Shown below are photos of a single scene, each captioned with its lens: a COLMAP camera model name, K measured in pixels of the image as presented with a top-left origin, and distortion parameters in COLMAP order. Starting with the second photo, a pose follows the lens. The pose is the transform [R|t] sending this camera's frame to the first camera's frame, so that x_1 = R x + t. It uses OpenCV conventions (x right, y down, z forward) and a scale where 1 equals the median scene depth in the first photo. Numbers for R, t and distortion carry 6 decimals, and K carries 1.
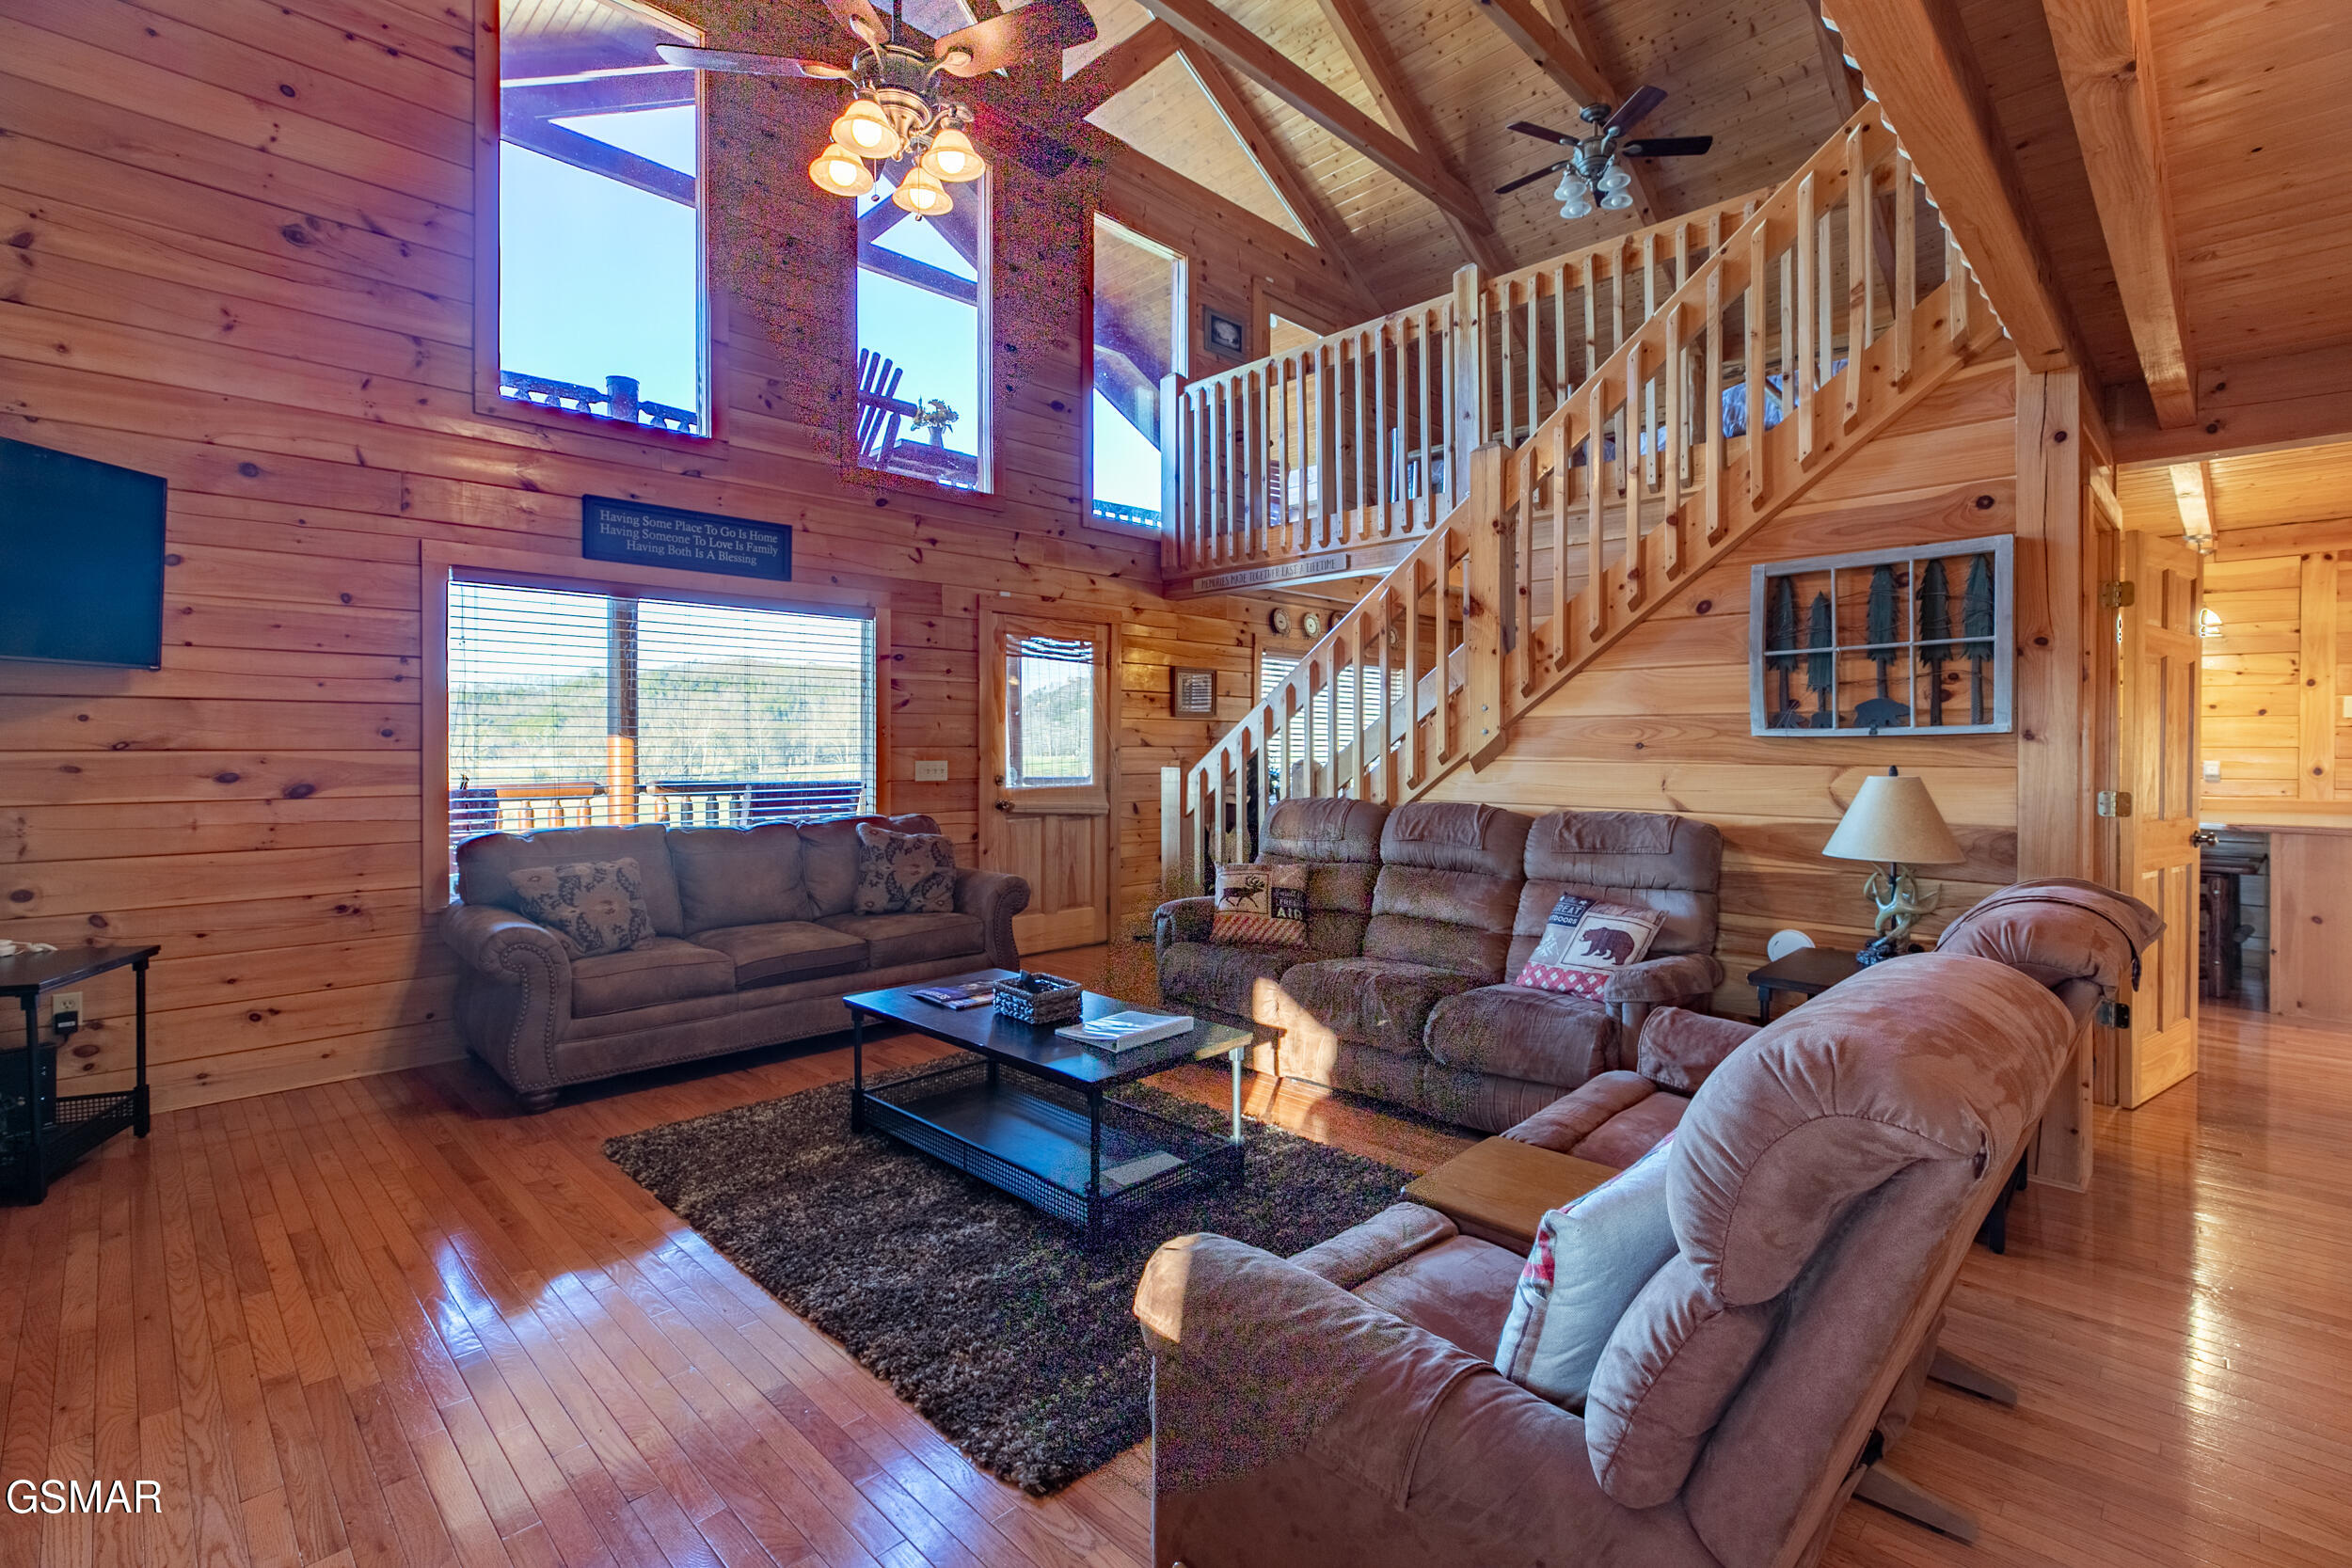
lens RADIAL K [[1069.8, 0, 1176.5], [0, 1069.8, 754.9], [0, 0, 1]] dist [0.008463, 0.000355]
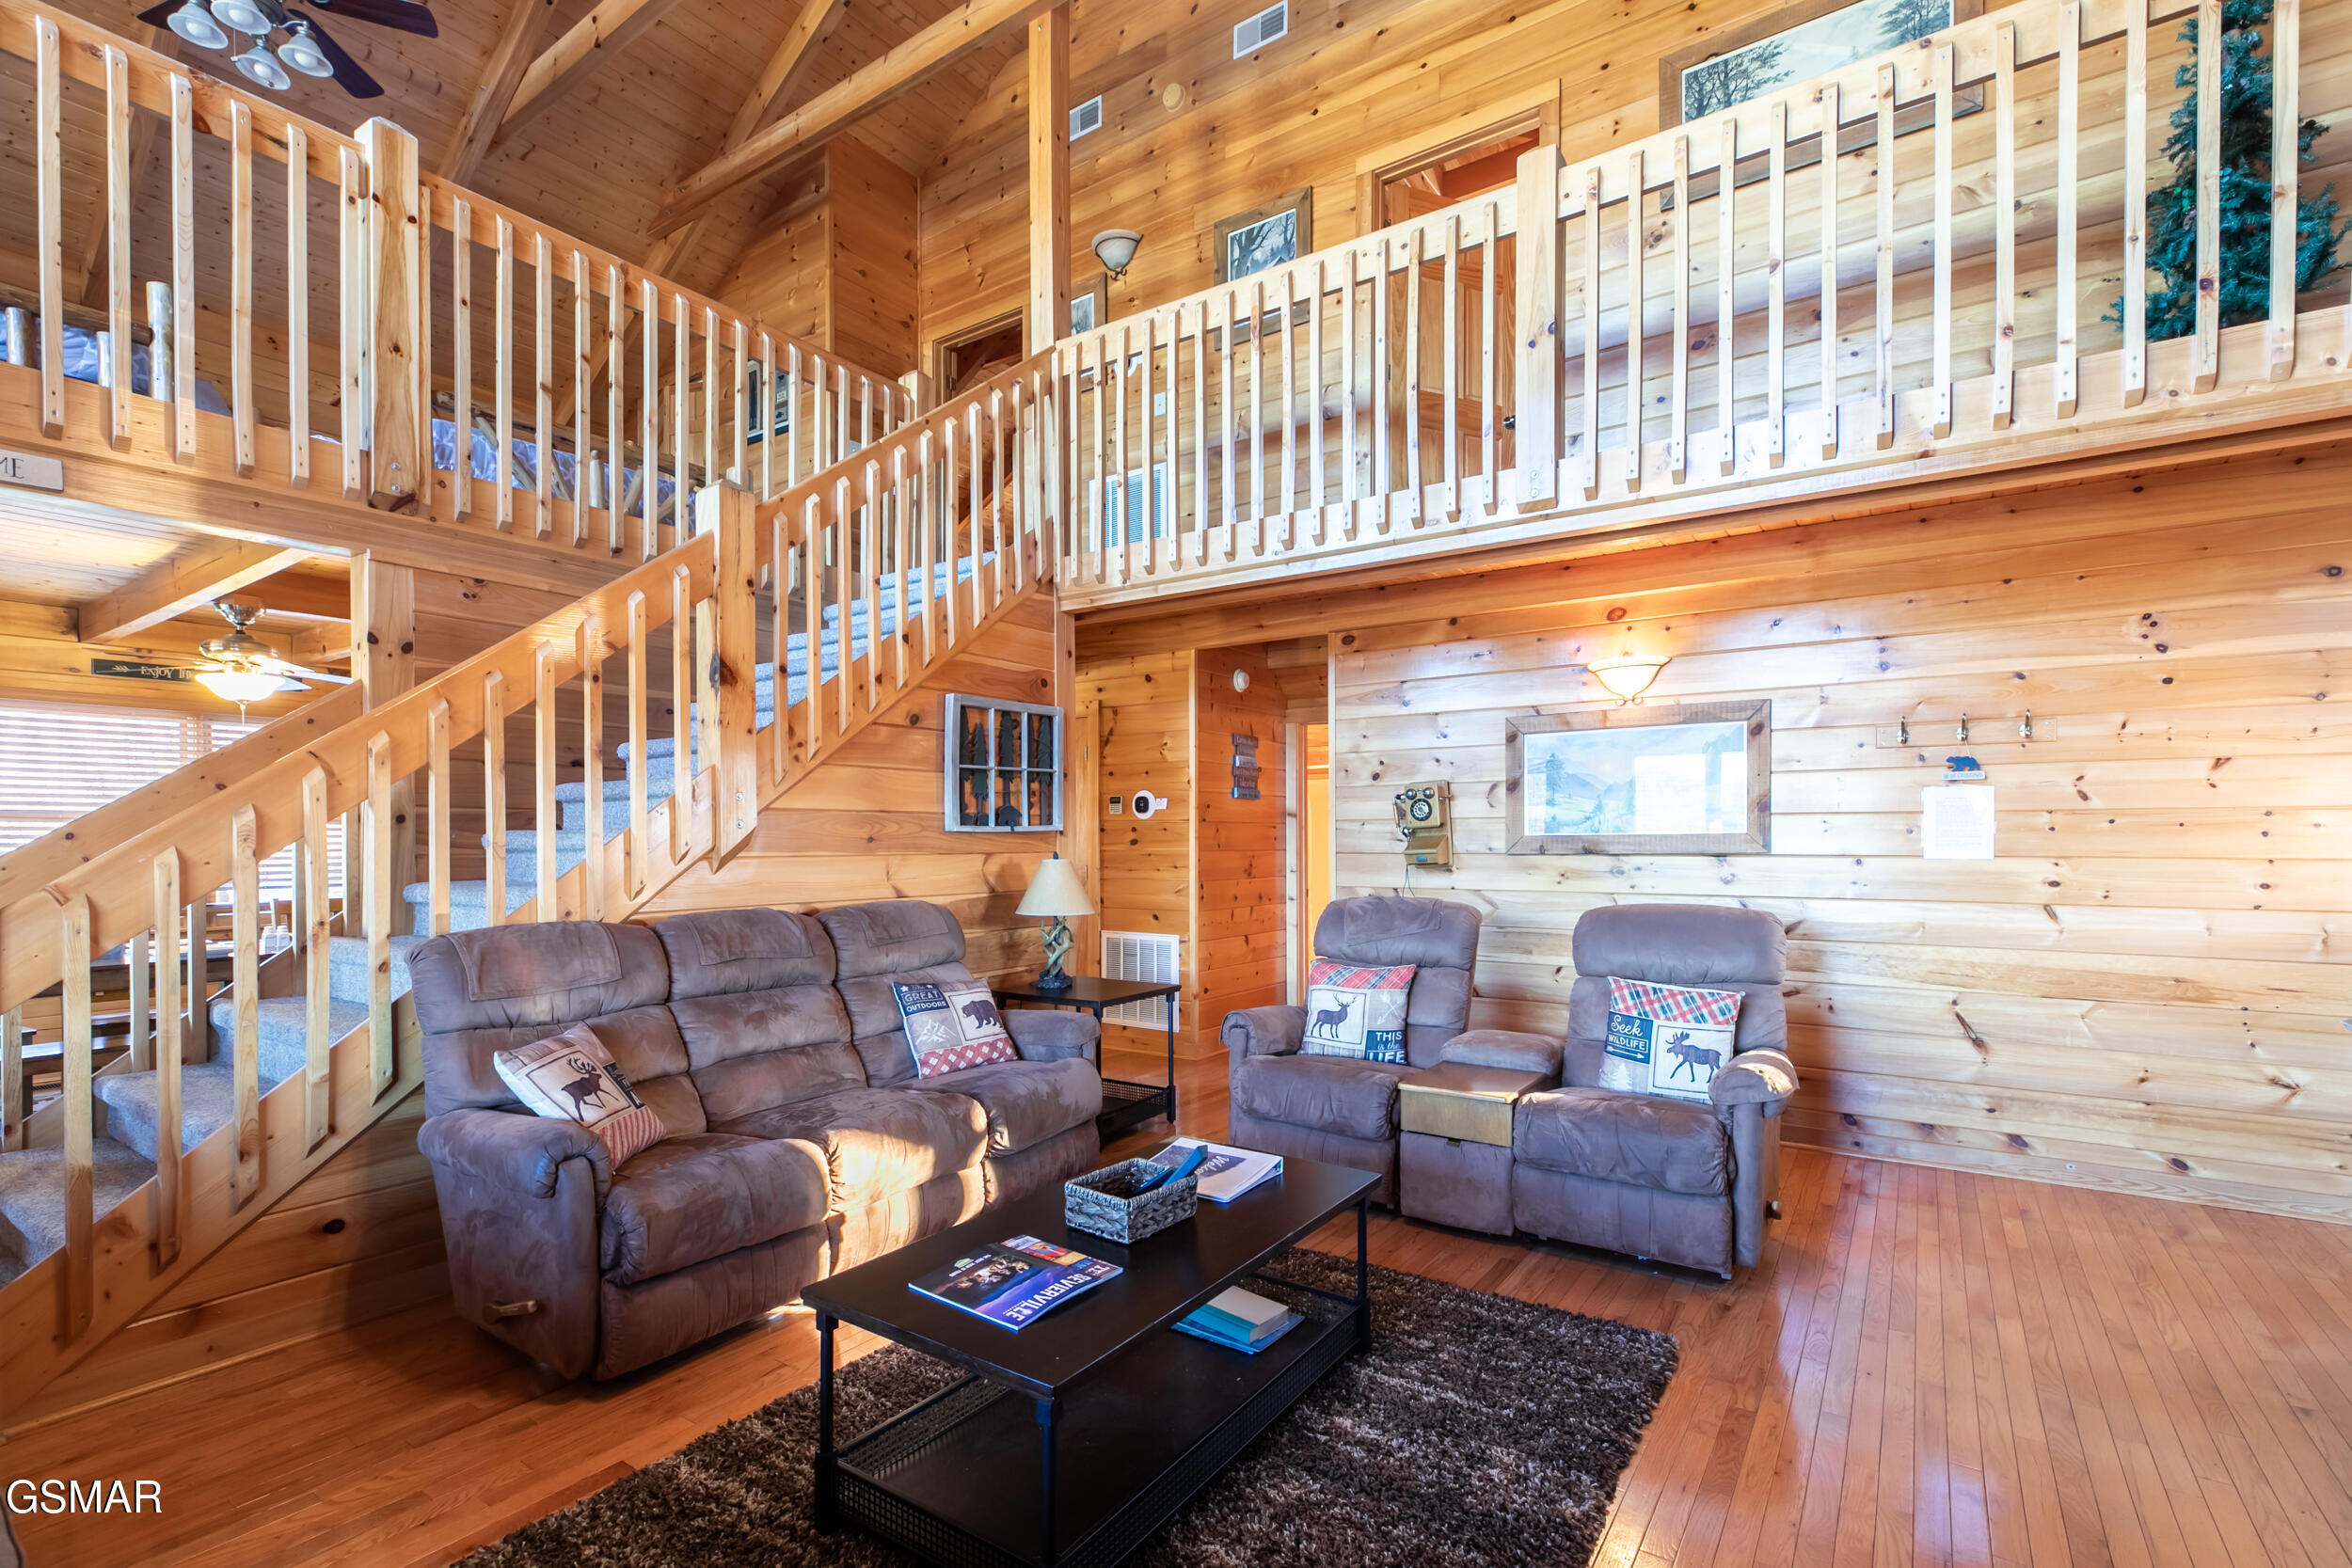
lens RADIAL K [[1079.9, 0, 1177.3], [0, 1079.9, 839.2], [0, 0, 1]] dist [0.023831, 0.000241]
pose [[-0.172425, -0.001534, 0.985022, -0.612153], [0.010735, 0.999936, 0.003436, -0.008146], [-0.984964, 0.011167, -0.172397, 0.797760]]
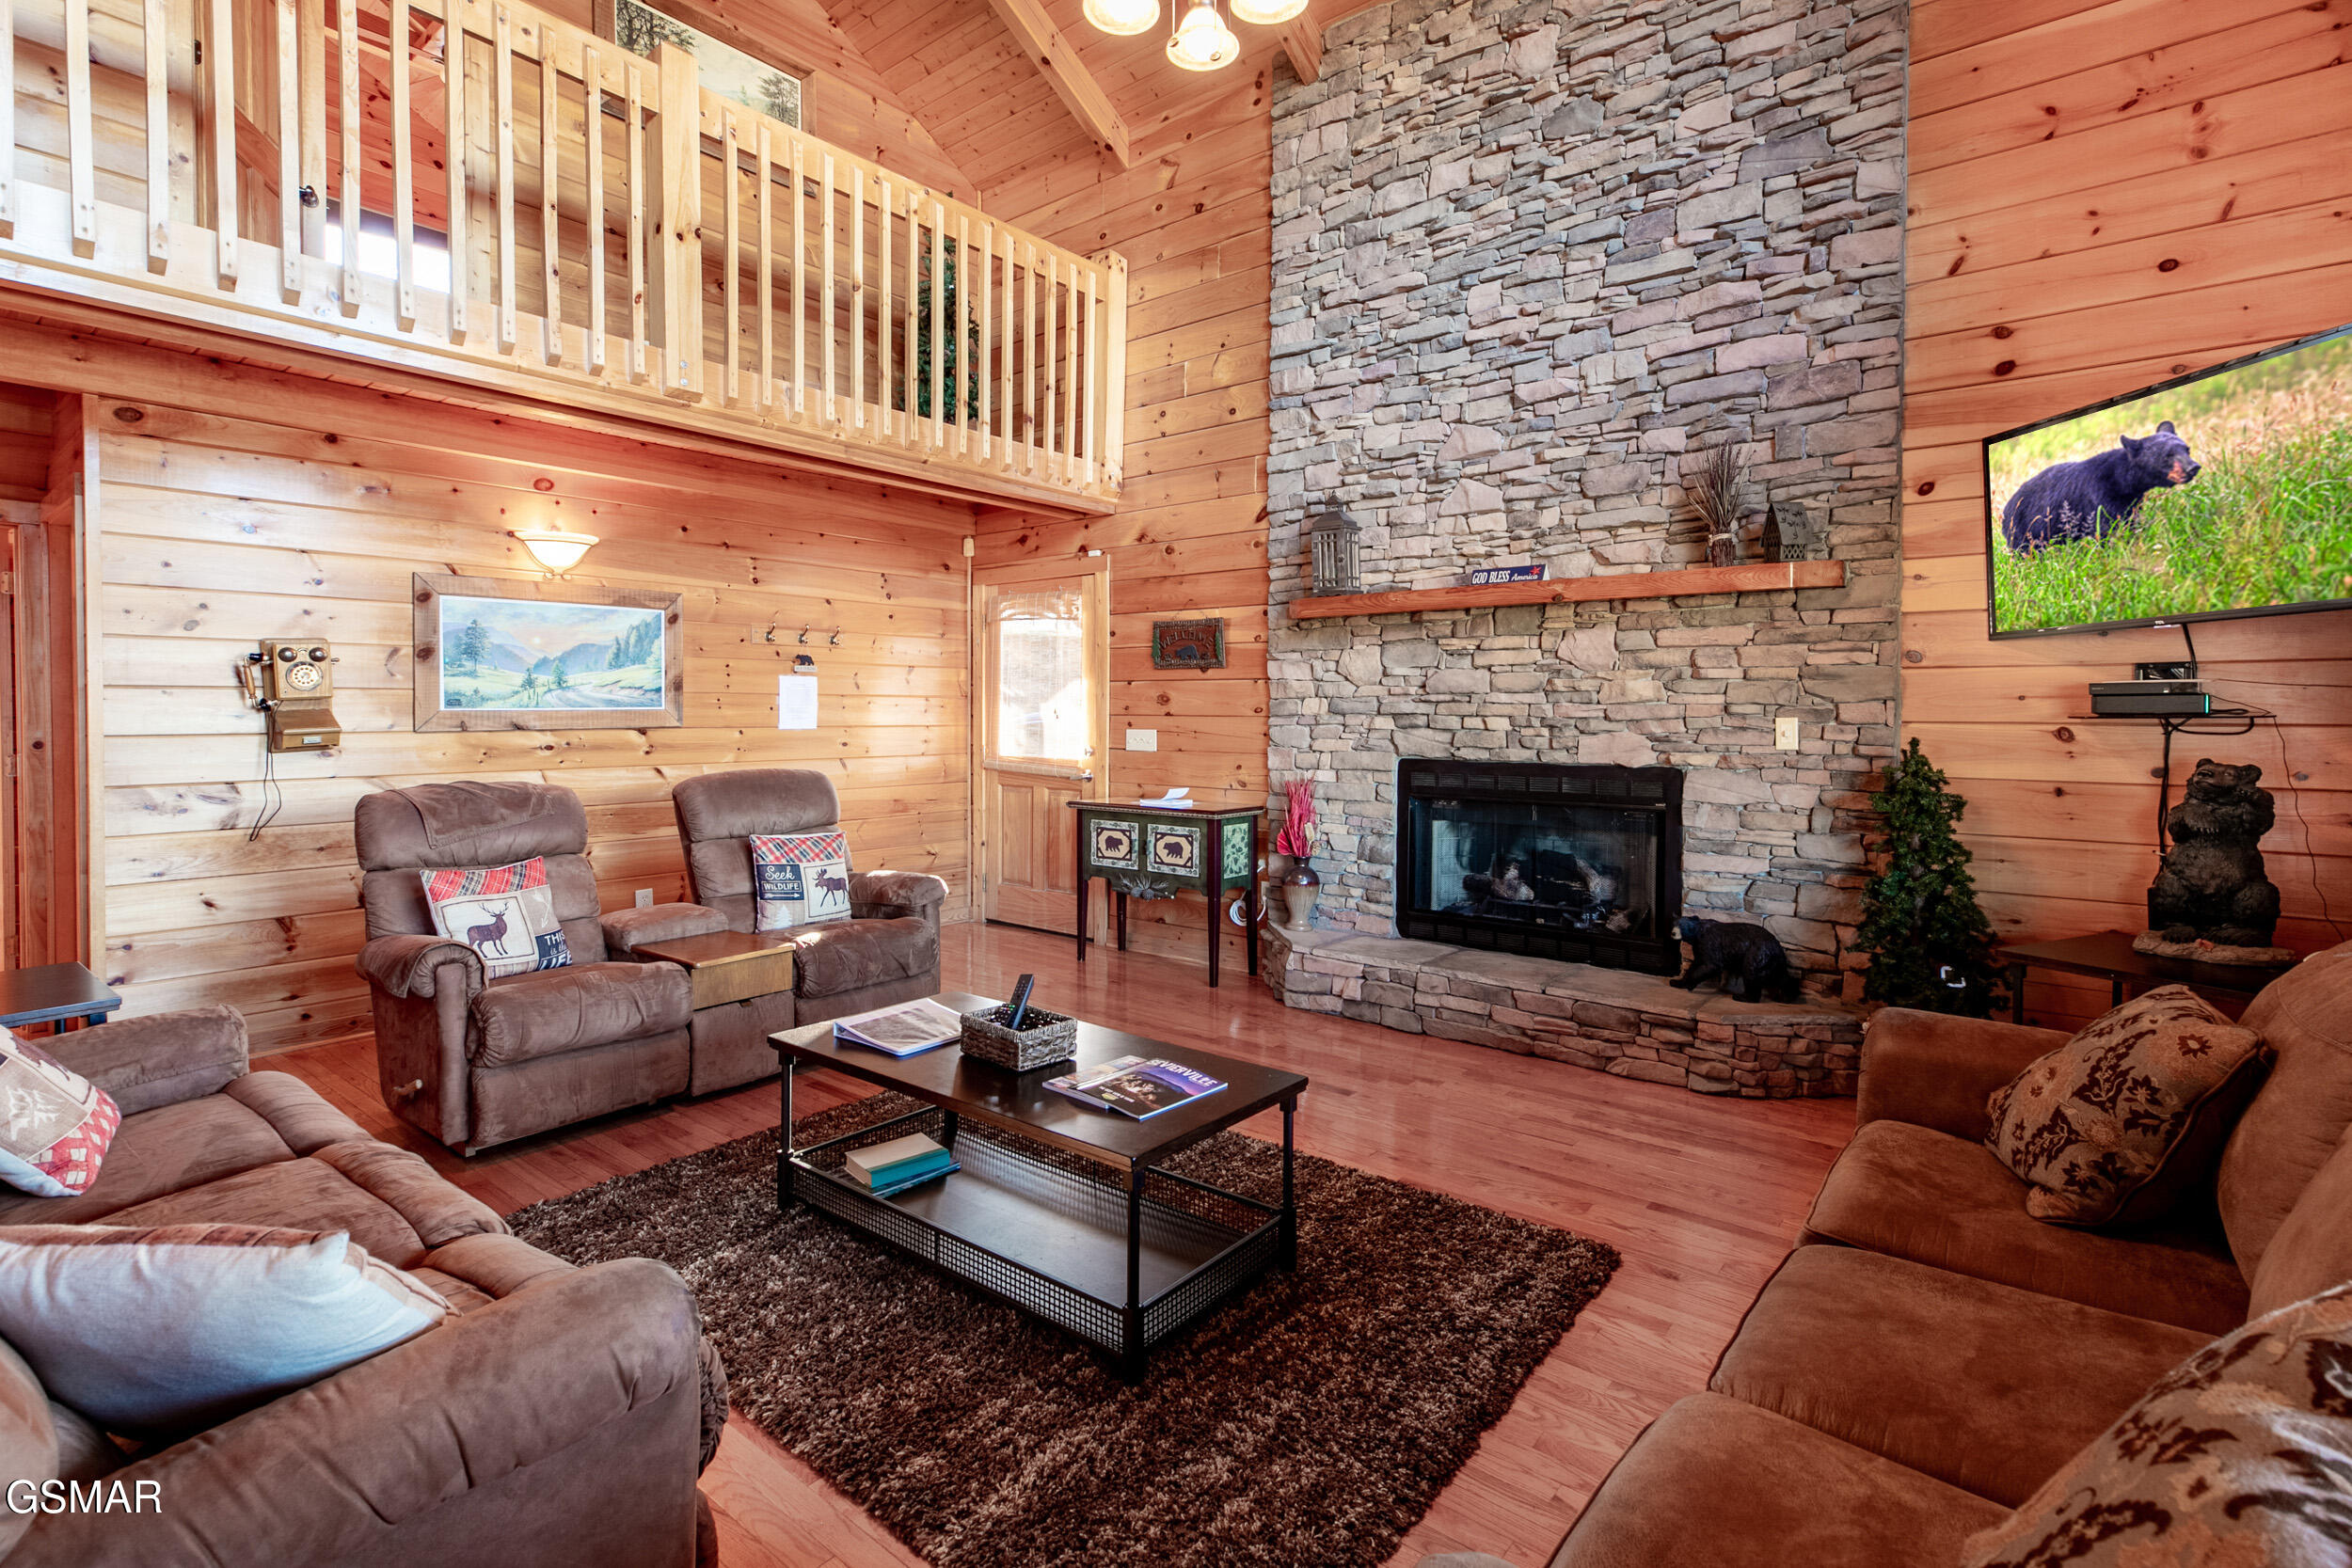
lens RADIAL K [[1098.6, 0, 1184.1], [0, 1098.6, 730.0], [0, 0, 1]] dist [0.003284, 0.000578]
pose [[-0.995479, -0.000738, -0.094978, -0.130304], [-0.003210, 0.999660, 0.025873, -0.014432], [0.094927, 0.026061, -0.995143, 1.324886]]
